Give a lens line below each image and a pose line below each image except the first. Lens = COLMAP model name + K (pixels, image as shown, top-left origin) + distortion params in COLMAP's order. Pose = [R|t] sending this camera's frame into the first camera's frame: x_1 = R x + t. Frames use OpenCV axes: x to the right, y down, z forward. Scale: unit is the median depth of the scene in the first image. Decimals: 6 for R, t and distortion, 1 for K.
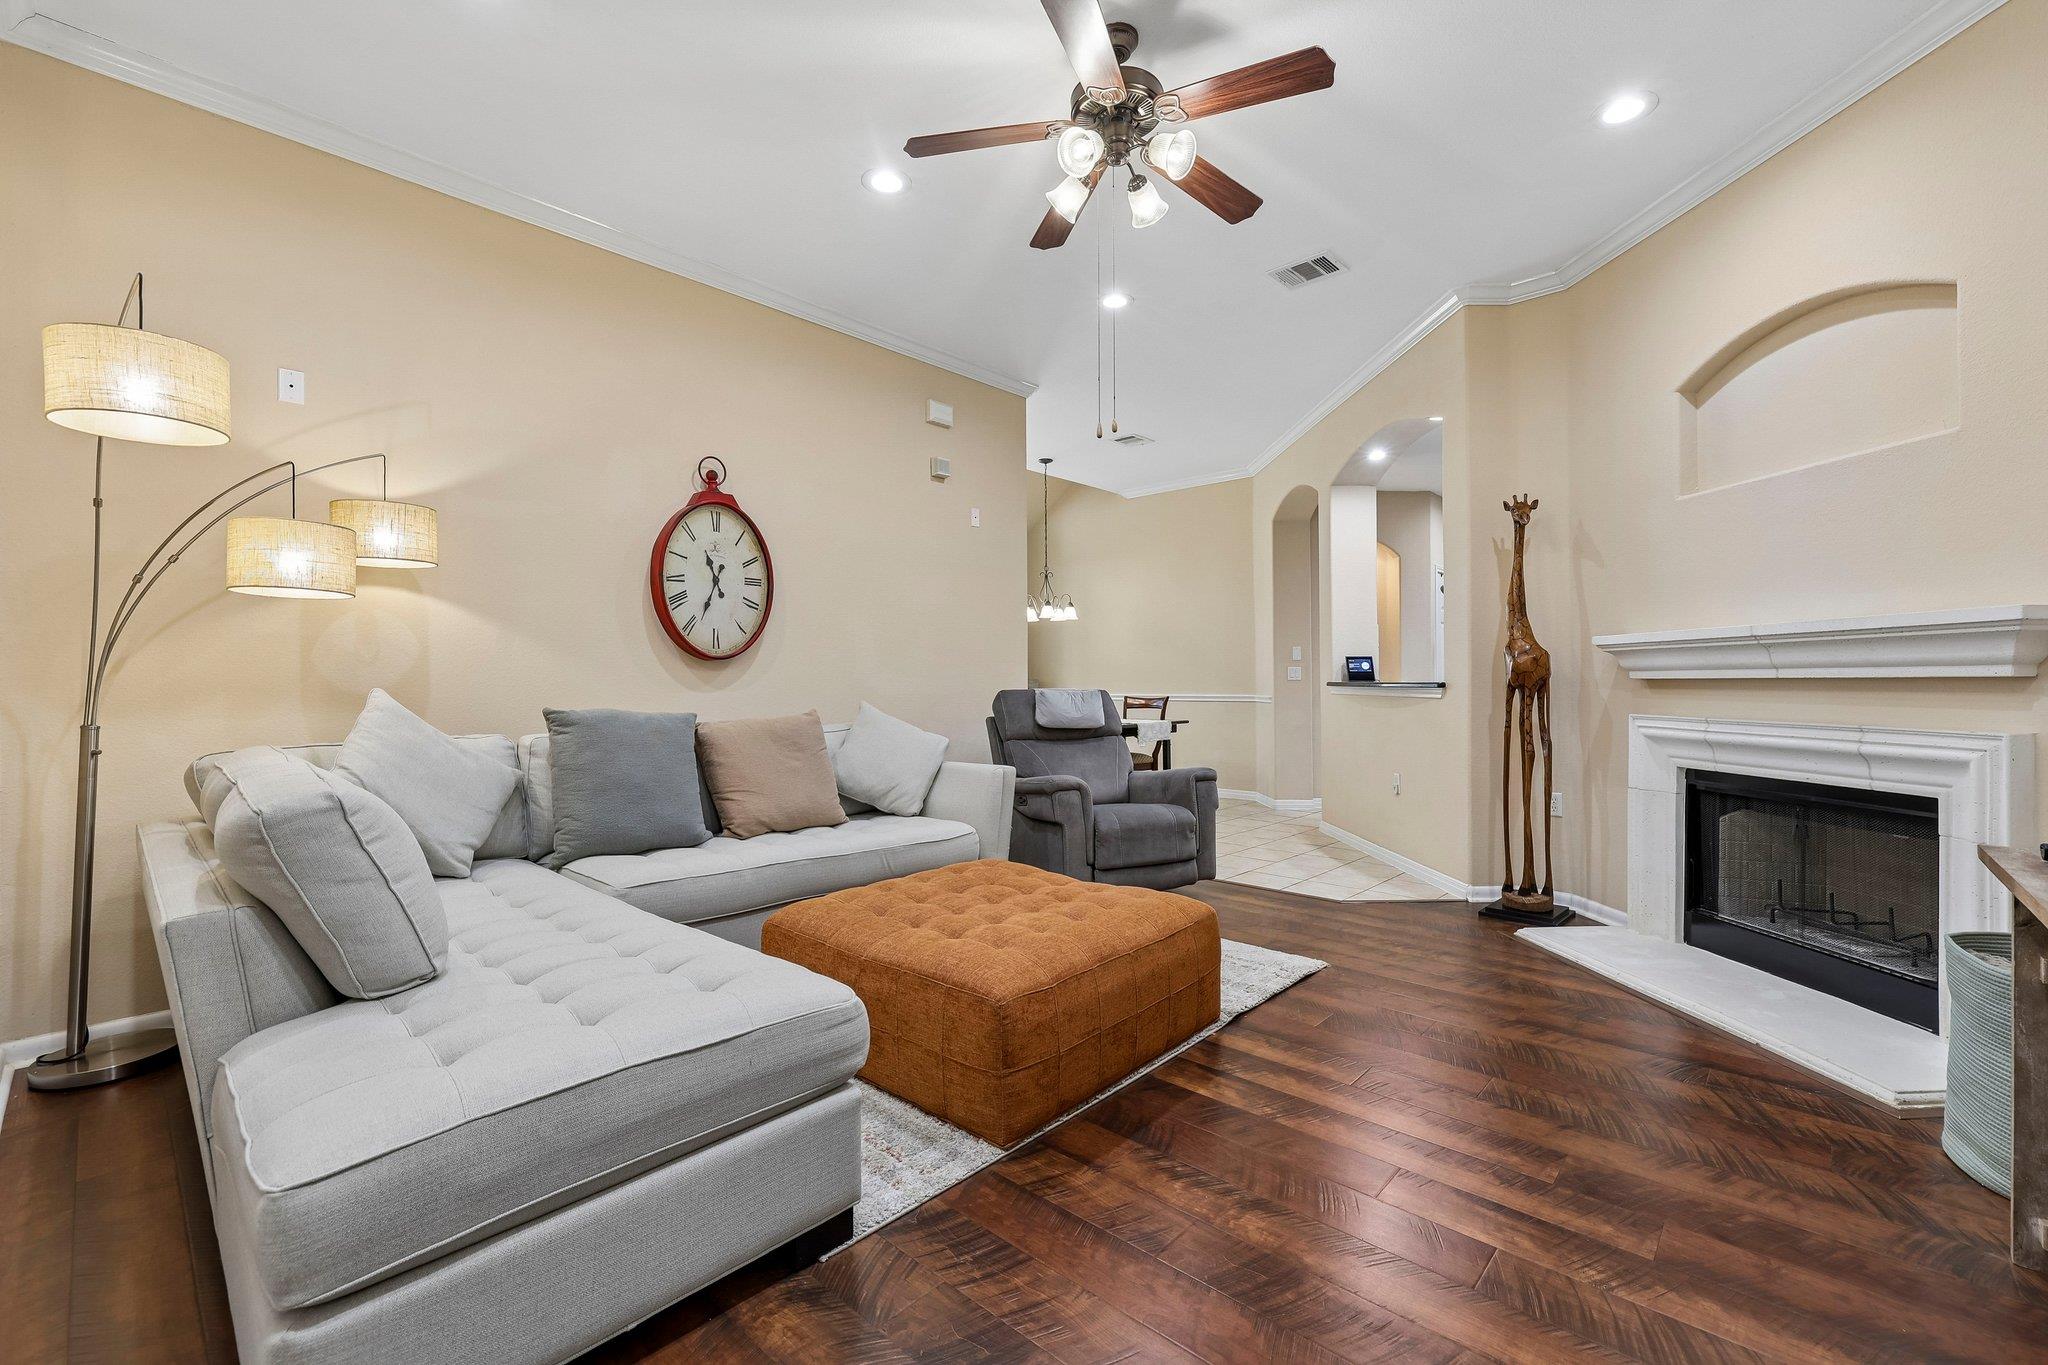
lens RADIAL K [[866.3, 0, 1032.1], [0, 866.3, 683.4], [0, 0, 1]] dist [0.000492, 0.001094]
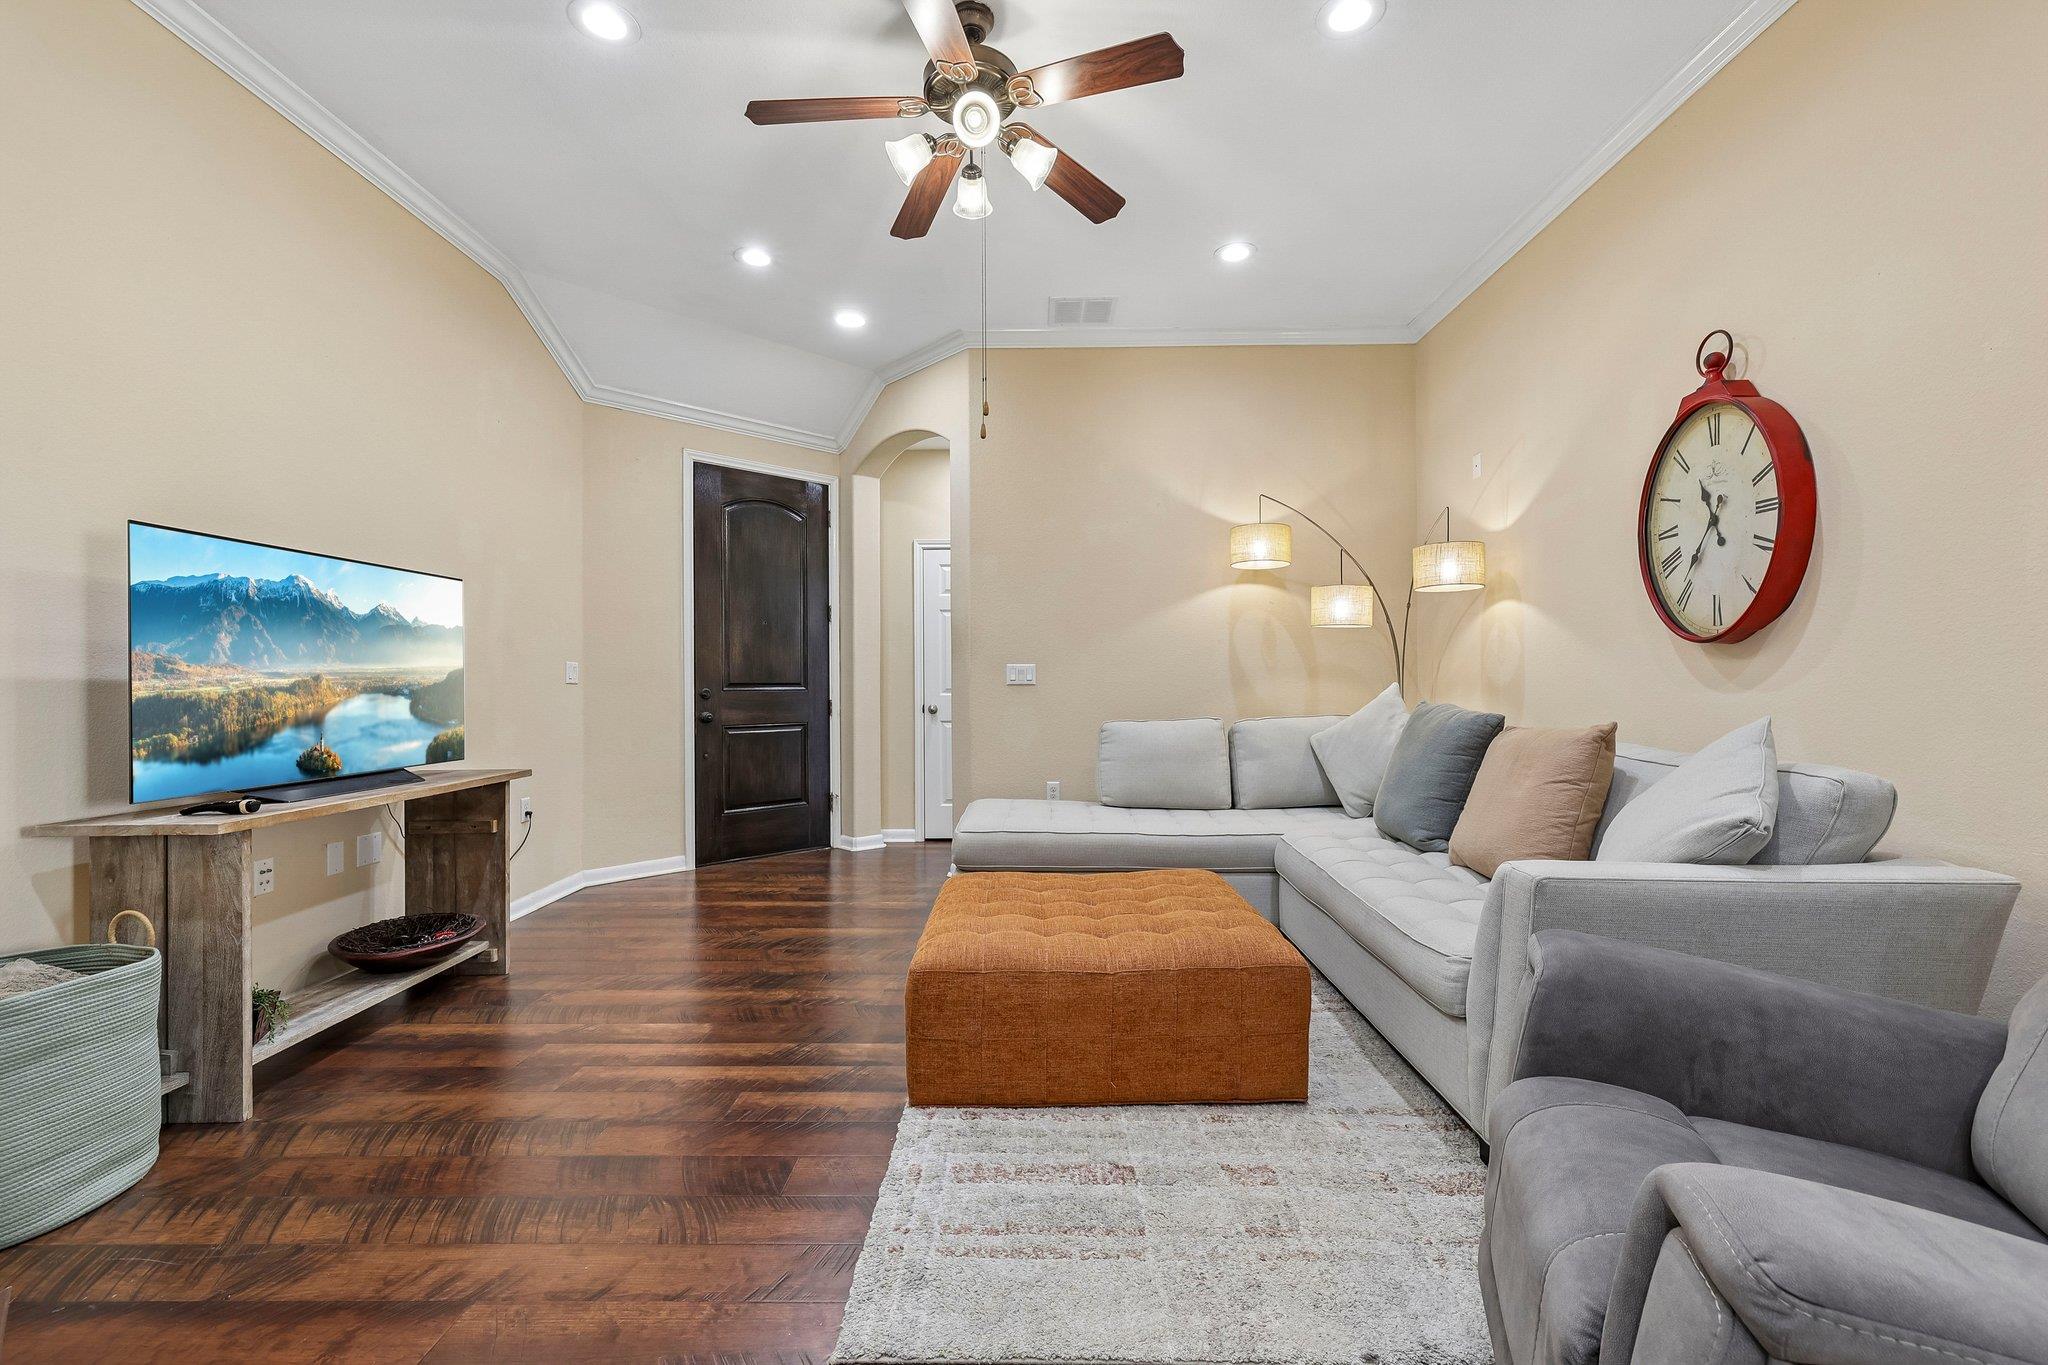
lens RADIAL K [[866.3, 0, 1027.3], [0, 866.3, 681.5], [0, 0, 1]] dist [0.000492, 0.001094]
pose [[-0.746775, 0.008381, -0.665024, 0.467921], [0.006508, 0.999965, 0.005294, -0.004655], [0.665045, -0.000375, -0.746803, 1.176908]]
